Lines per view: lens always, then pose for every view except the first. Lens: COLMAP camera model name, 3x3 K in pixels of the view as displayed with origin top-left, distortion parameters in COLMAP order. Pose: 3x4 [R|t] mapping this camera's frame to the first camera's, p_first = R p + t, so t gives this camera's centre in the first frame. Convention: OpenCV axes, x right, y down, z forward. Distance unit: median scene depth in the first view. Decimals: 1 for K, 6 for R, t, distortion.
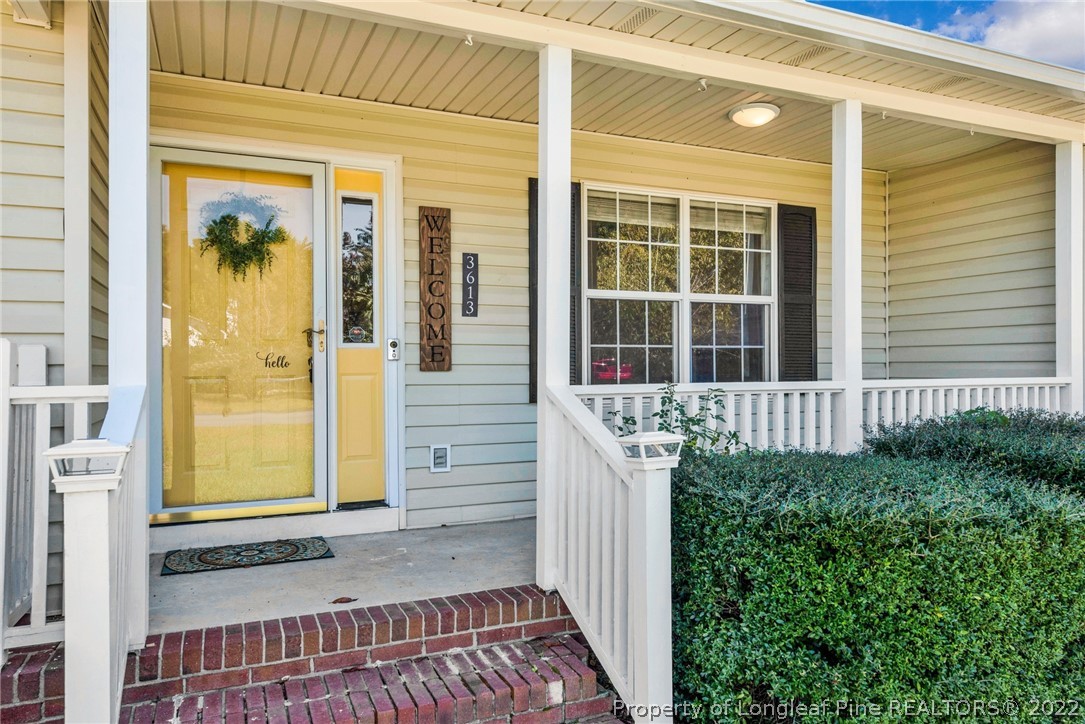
lens RADIAL K [[724.7, 0, 543.6], [0, 724.7, 359.0], [0, 0, 1]] dist [0.010652, 0.000225]
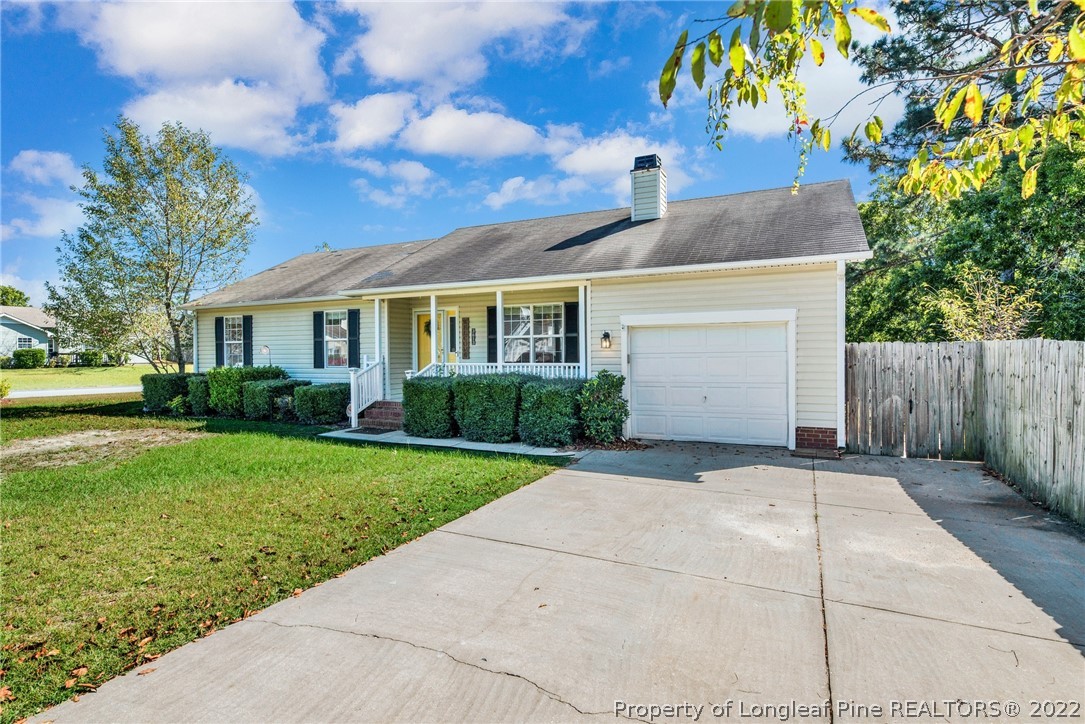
lens RADIAL K [[556.4, 0, 542.5], [0, 556.4, 362.0], [0, 0, 1]] dist [0.003003, 0.000631]
pose [[0.631790, 0.006455, -0.775113, 2.436635], [0.005882, 0.999897, 0.013121, -0.003601], [0.775117, -0.012849, 0.631687, -0.595098]]
